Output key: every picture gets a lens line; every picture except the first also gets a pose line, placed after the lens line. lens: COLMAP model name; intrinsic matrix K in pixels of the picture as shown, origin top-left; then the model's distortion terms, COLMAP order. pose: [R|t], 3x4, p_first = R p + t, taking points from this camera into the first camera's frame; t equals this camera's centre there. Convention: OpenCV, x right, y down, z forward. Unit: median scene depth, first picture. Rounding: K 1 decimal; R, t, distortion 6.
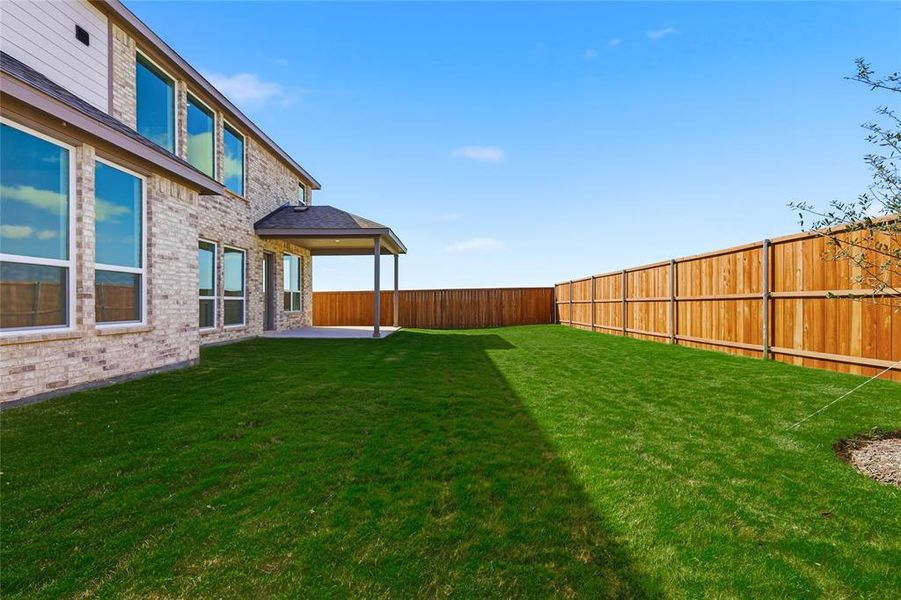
lens RADIAL K [[403.7, 0, 454.0], [0, 403.7, 302.2], [0, 0, 1]] dist [0.002426, 0.000437]
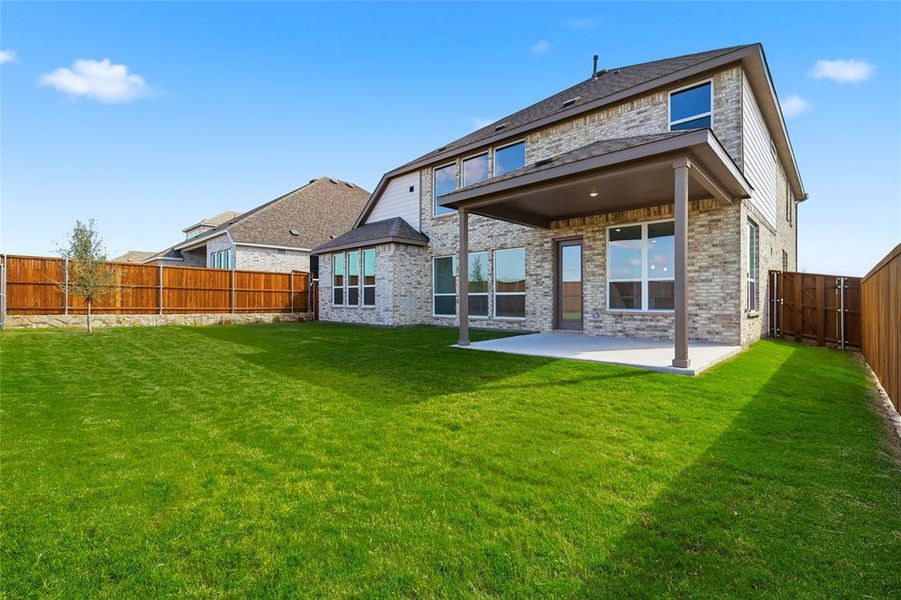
lens RADIAL K [[403.7, 0, 454.0], [0, 403.7, 302.2], [0, 0, 1]] dist [0.002426, 0.000437]
pose [[-0.700503, 0.012131, -0.713547, 0.496029], [0.006024, 0.999920, 0.011085, 0.000956], [0.713625, 0.003467, -0.700520, 2.200718]]
